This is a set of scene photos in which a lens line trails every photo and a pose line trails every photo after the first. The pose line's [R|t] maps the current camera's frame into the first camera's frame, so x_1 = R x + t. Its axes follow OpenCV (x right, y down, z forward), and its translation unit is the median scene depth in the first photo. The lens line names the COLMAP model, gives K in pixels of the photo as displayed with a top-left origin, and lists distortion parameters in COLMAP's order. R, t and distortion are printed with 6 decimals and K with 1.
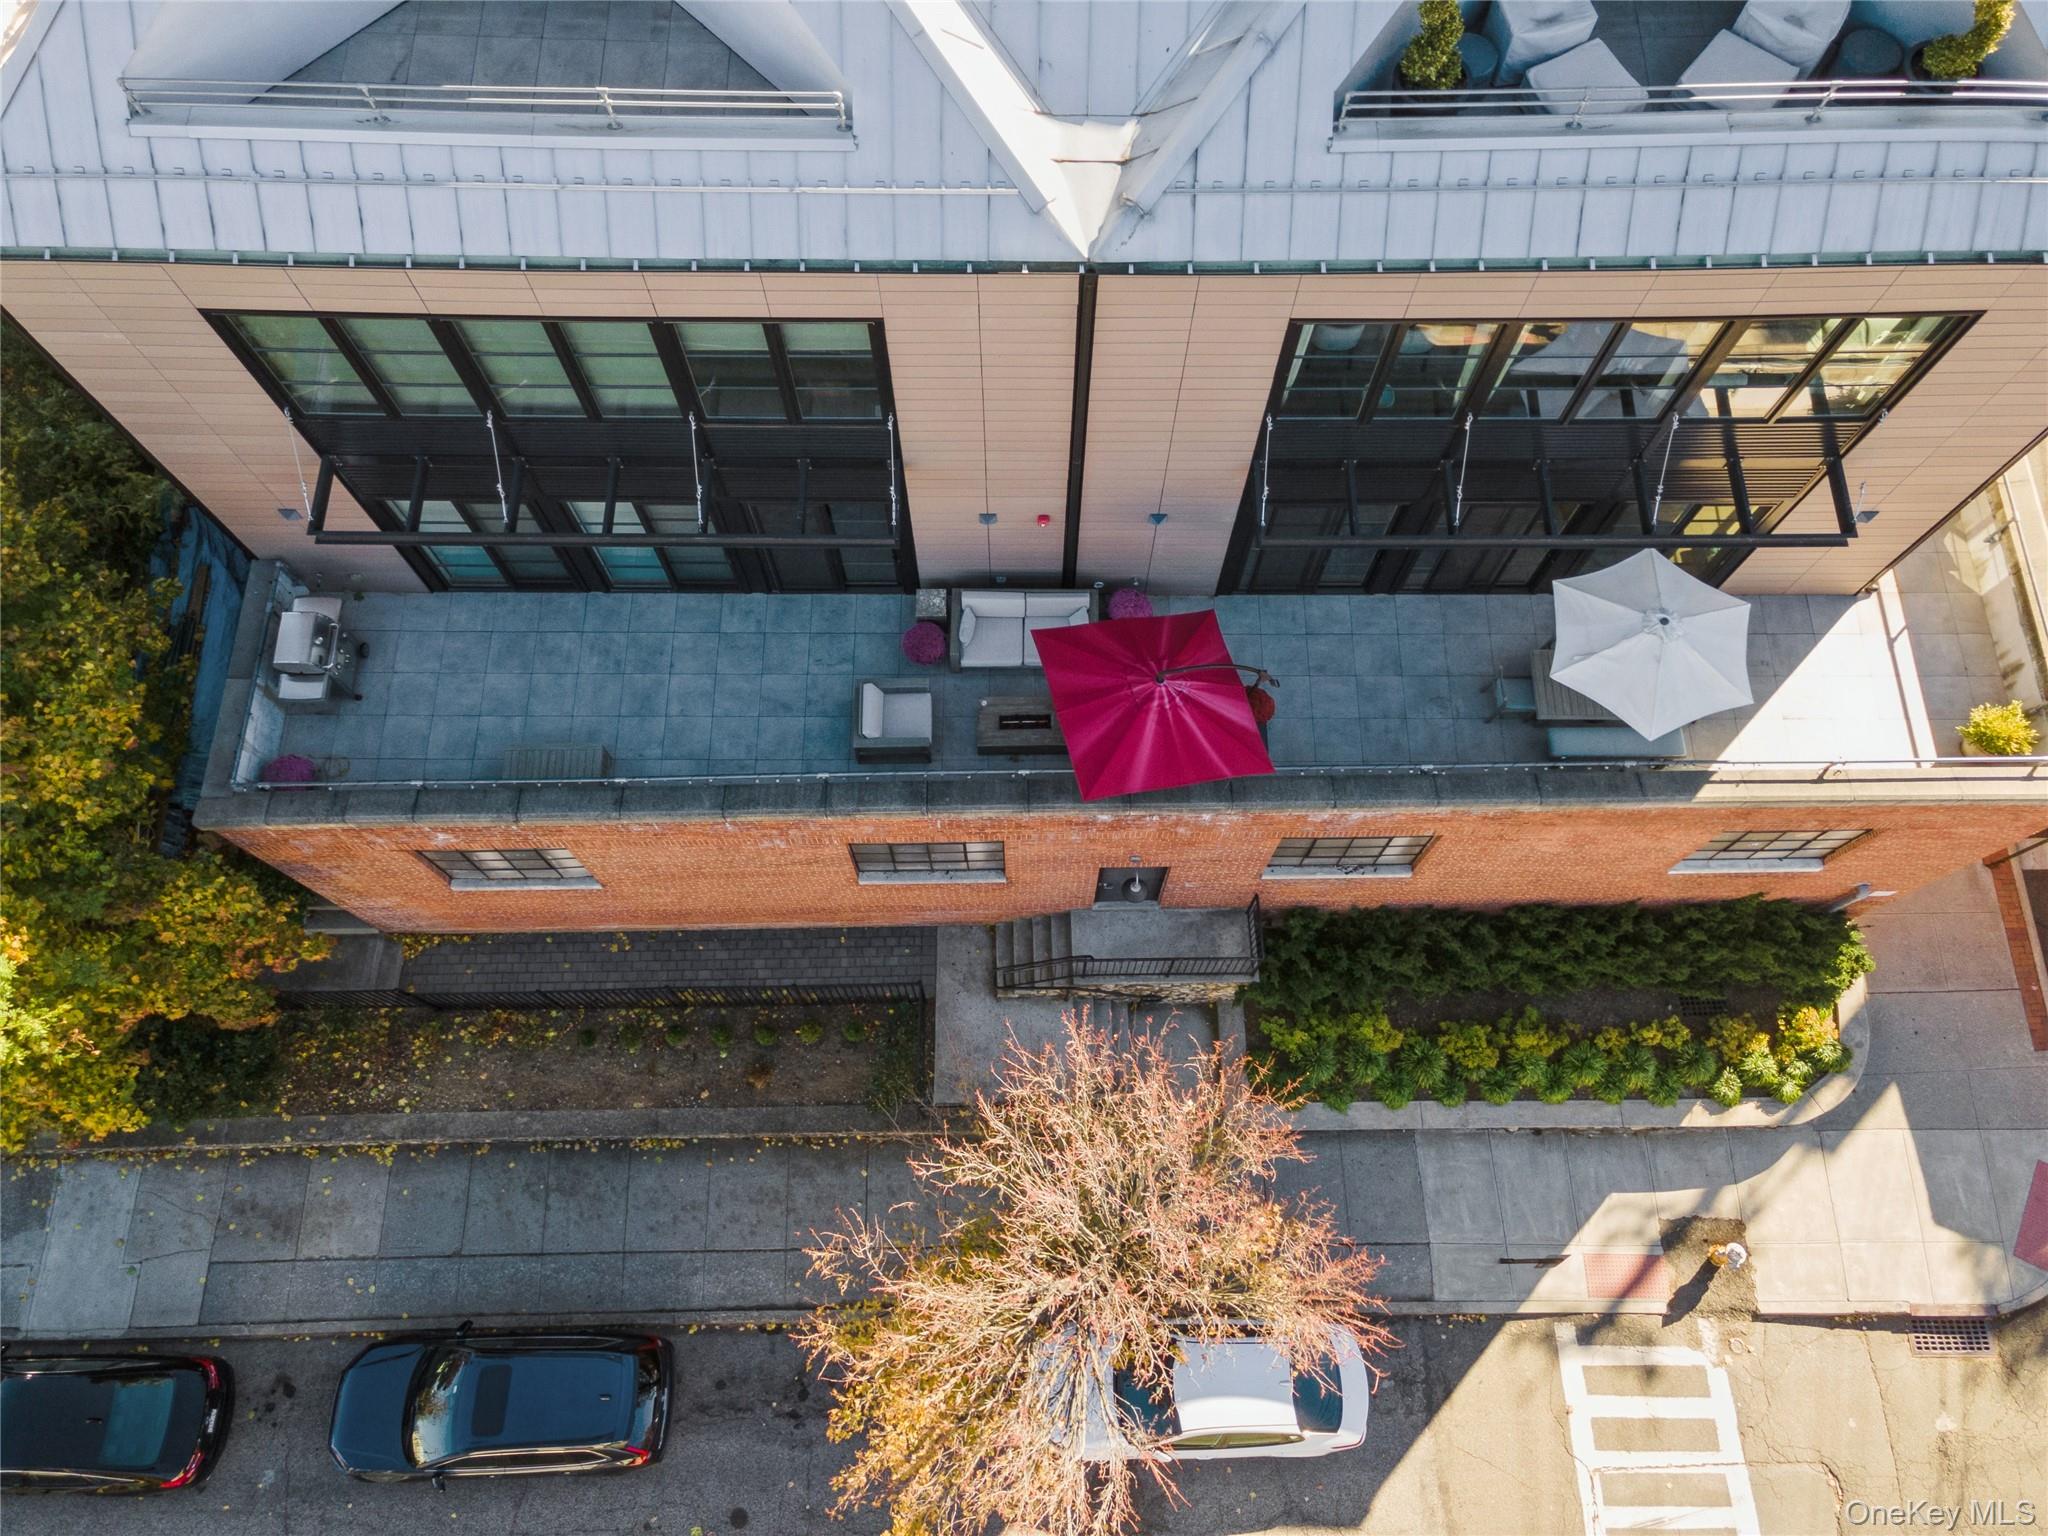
lens RADIAL K [[1510.6, 0, 1024.0], [0, 1510.6, 768.0], [0, 0, 1]] dist [0.044113, 0.004454]
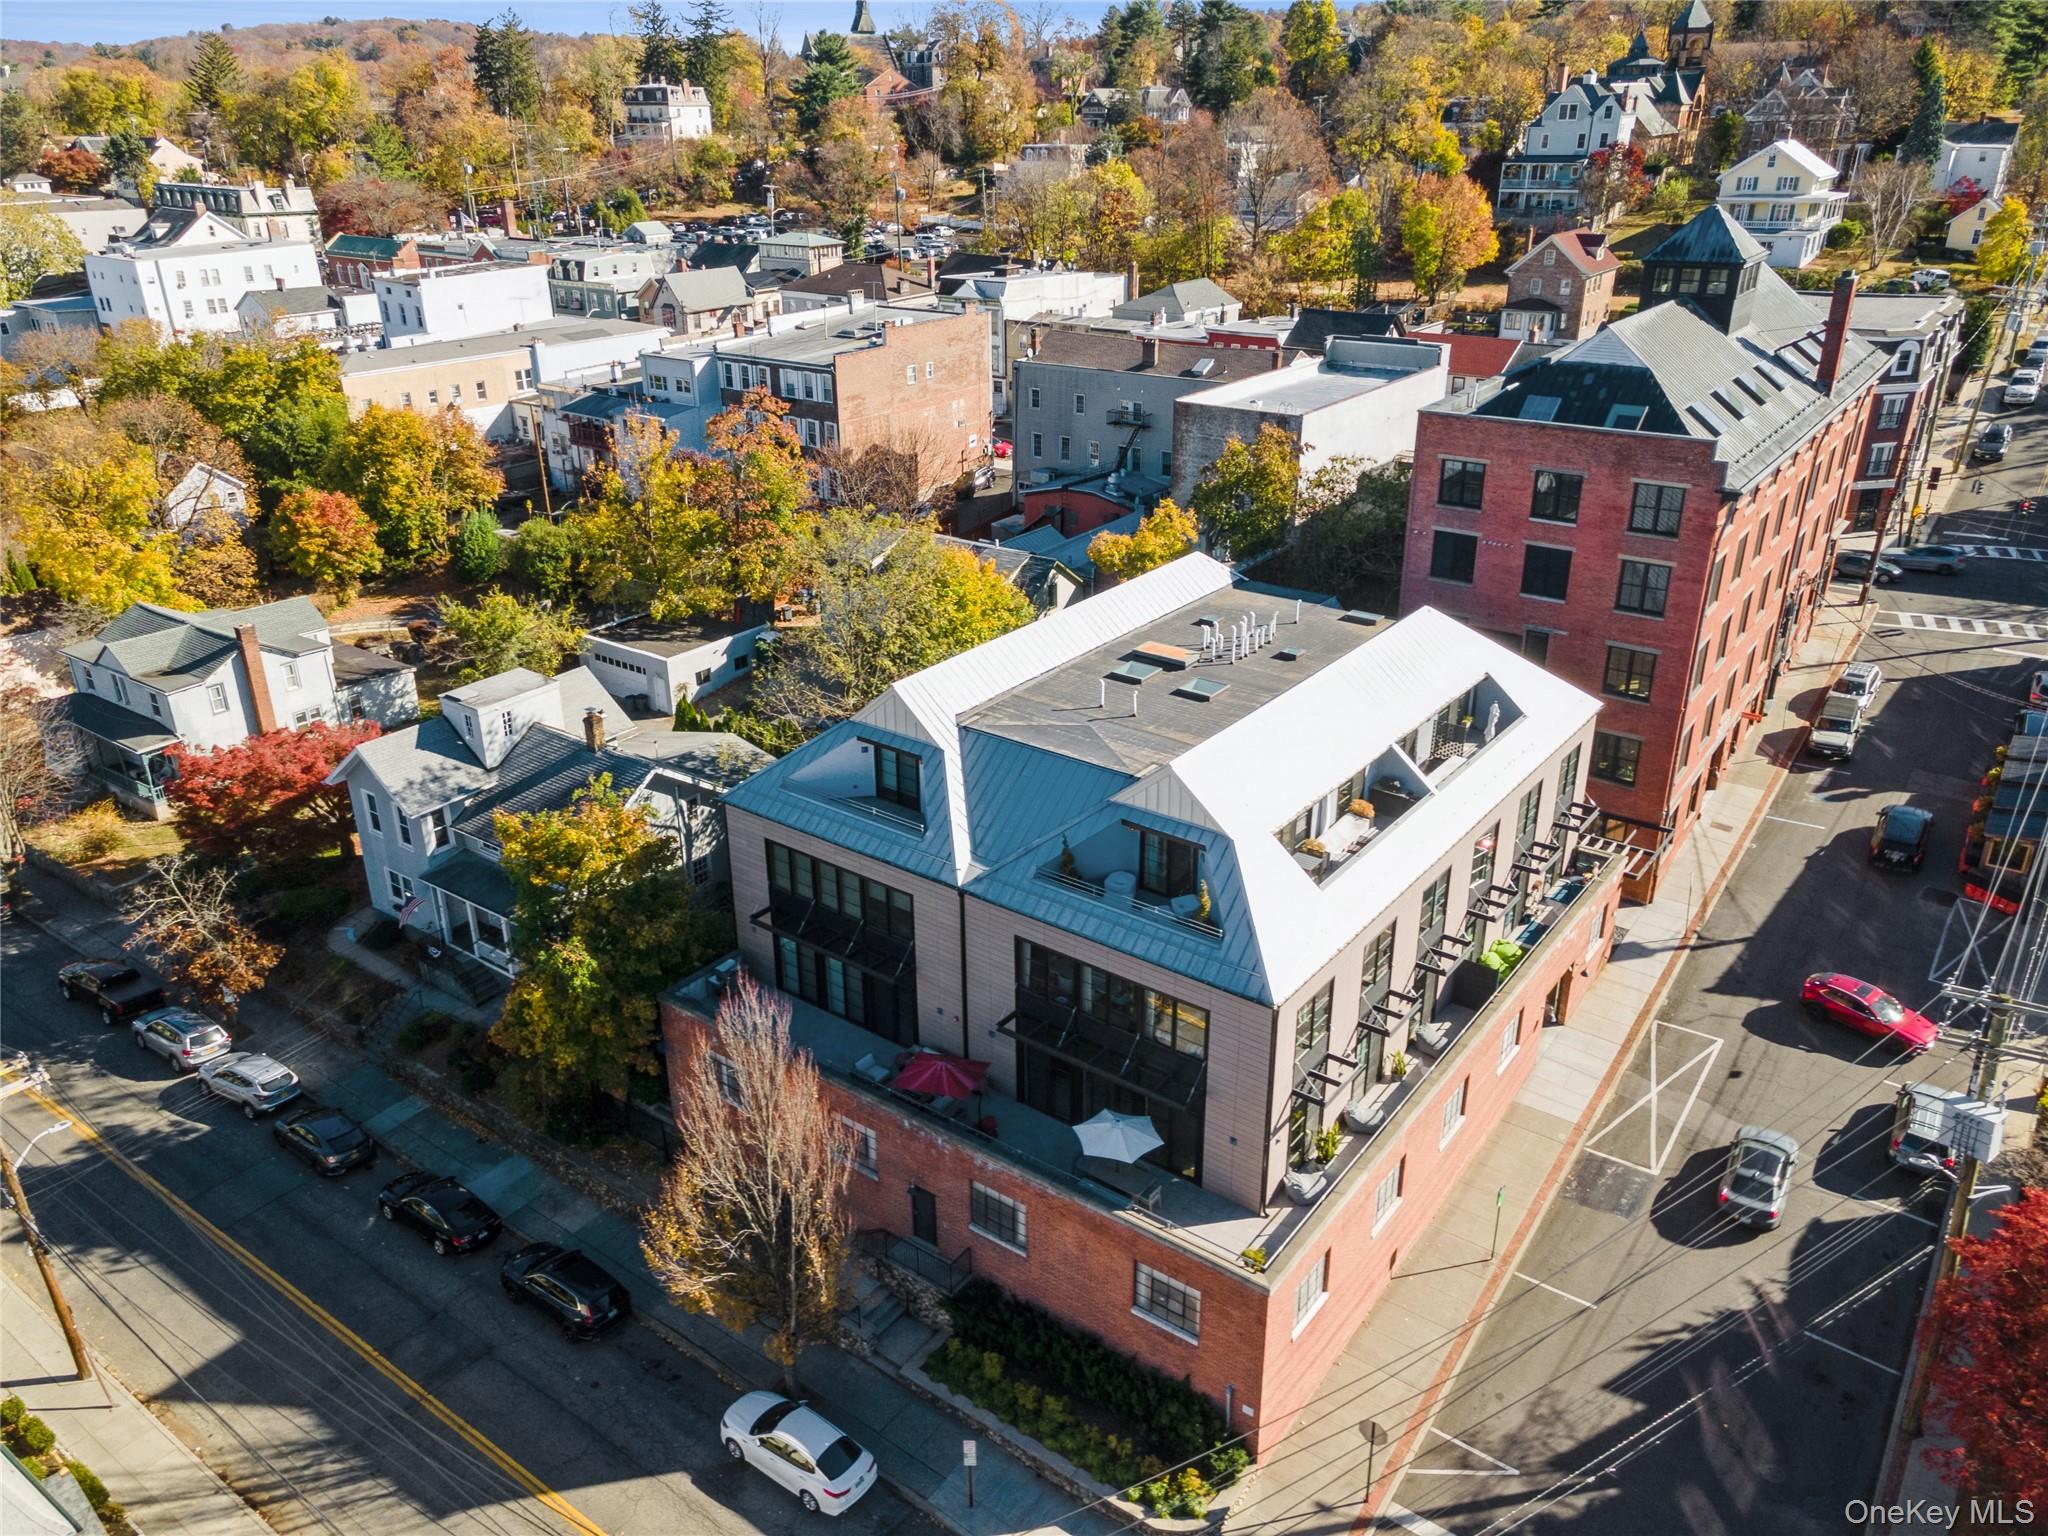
lens RADIAL K [[1510.6, 0, 1024.0], [0, 1510.6, 768.0], [0, 0, 1]] dist [0.044113, 0.004454]
pose [[0.792847, 0.241036, -0.559728, 1.476990], [-0.567334, 0.627324, -0.533476, 0.896446], [0.222544, 0.740517, 0.634120, -0.942852]]
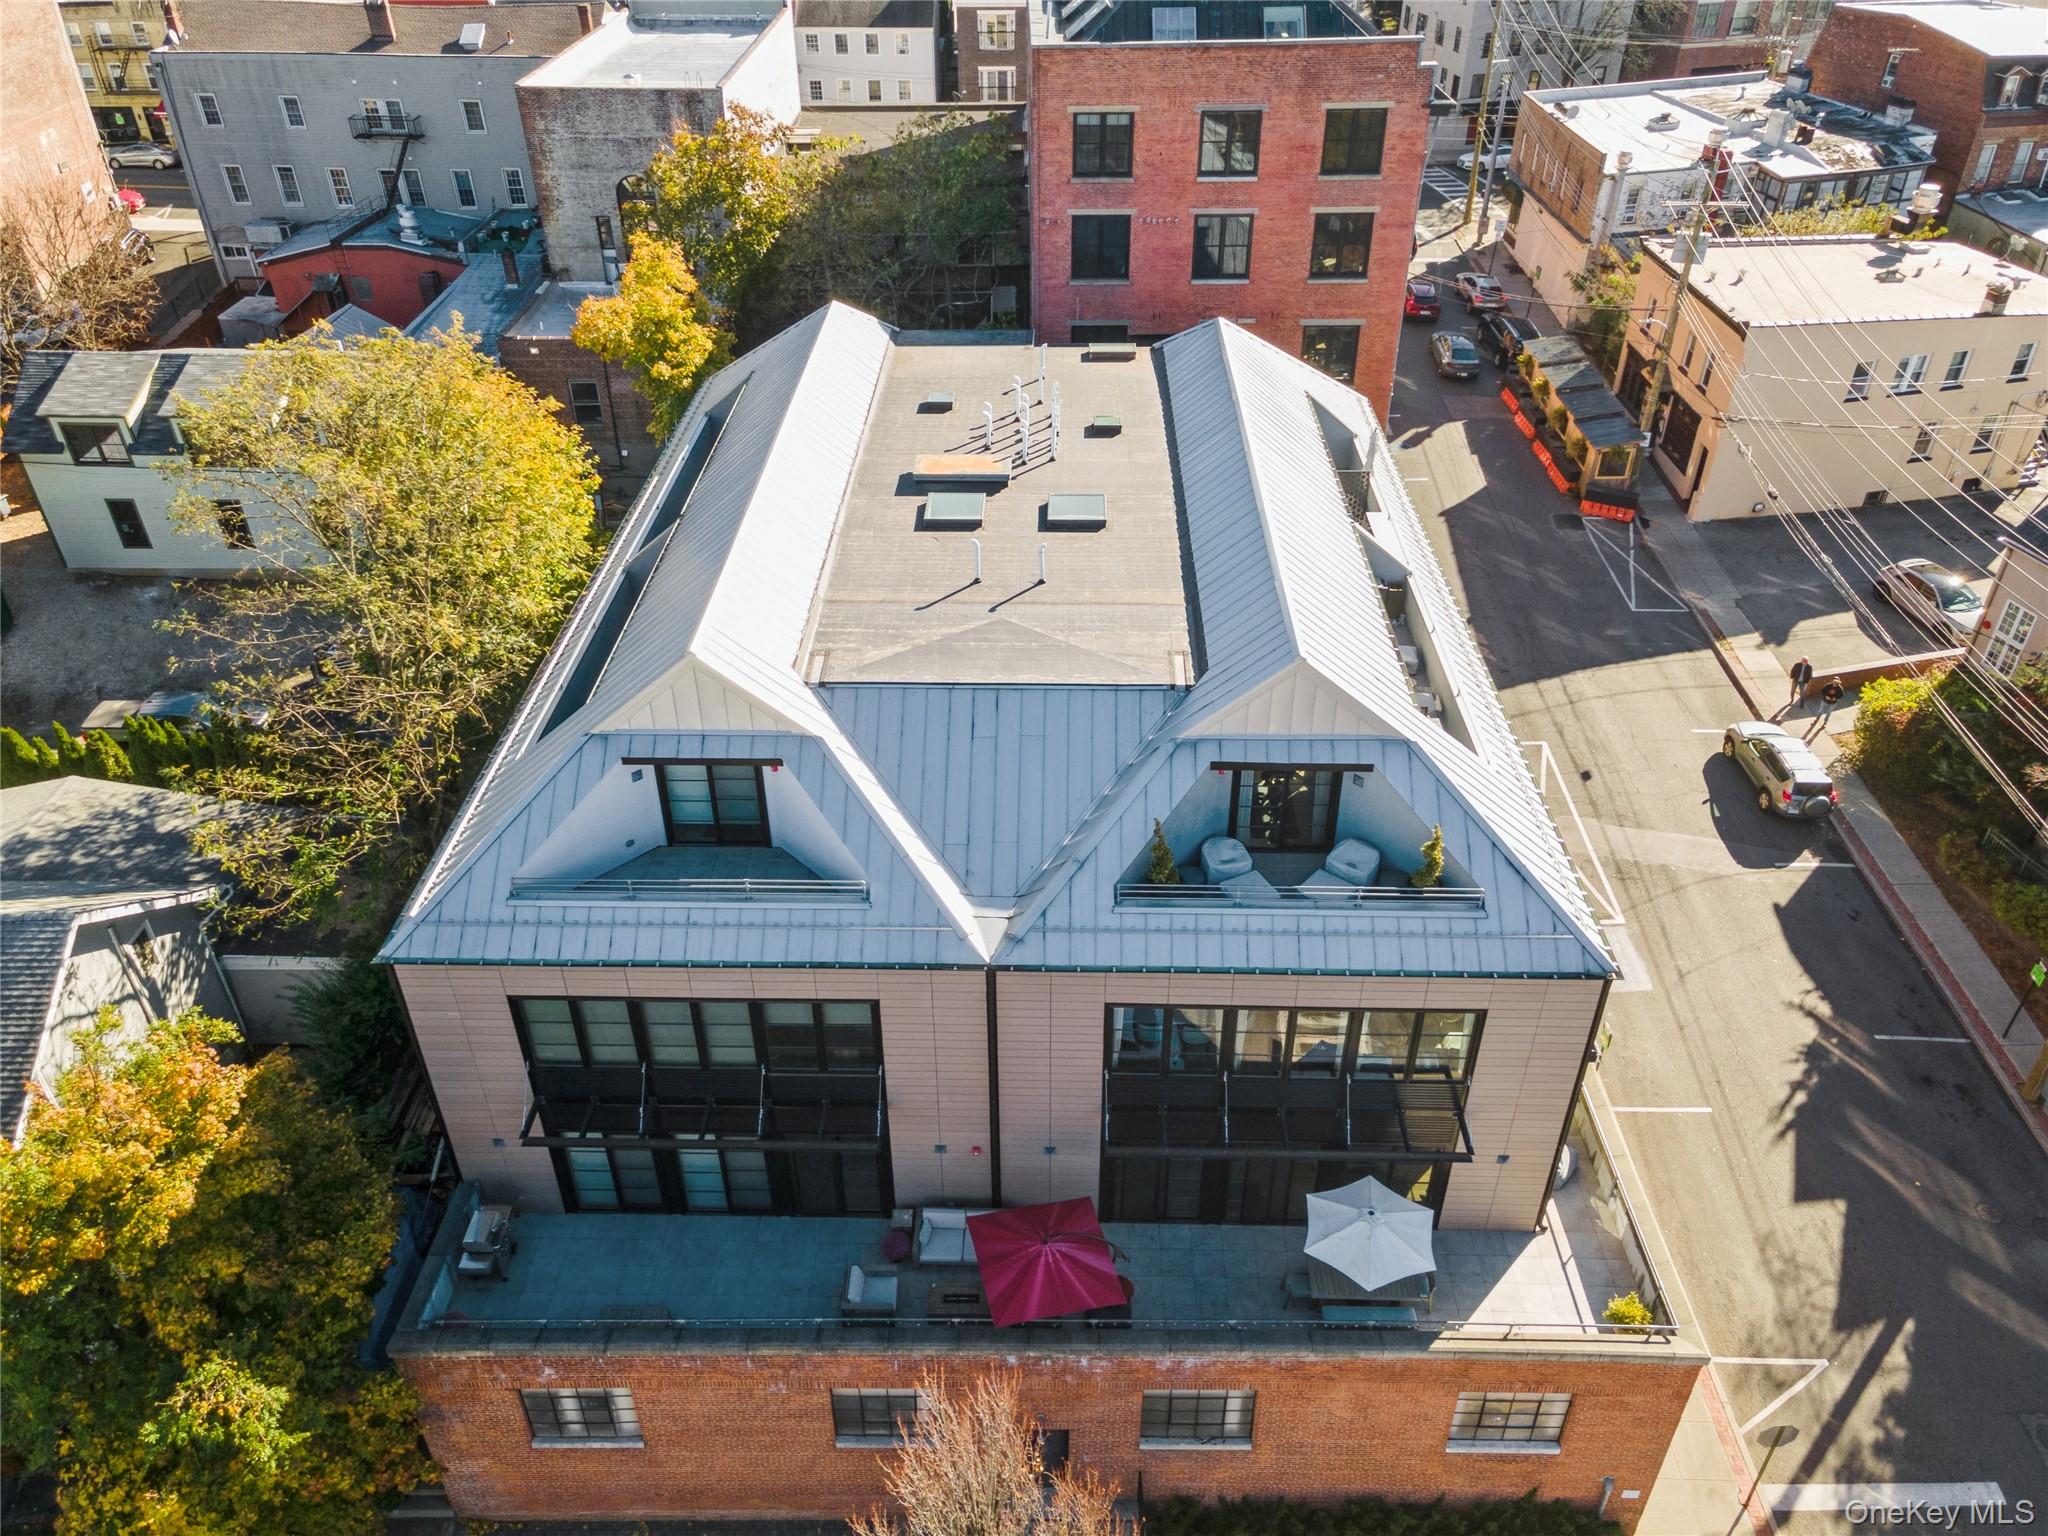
lens RADIAL K [[1460.5, 0, 1024.0], [0, 1460.5, 768.0], [0, 0, 1]] dist [0.039998, 0.003125]
pose [[0.999821, 0.008736, -0.016788, 0.086604], [-0.016662, 0.827032, -0.561908, 0.366988], [0.008976, 0.562087, 0.827029, -0.482403]]
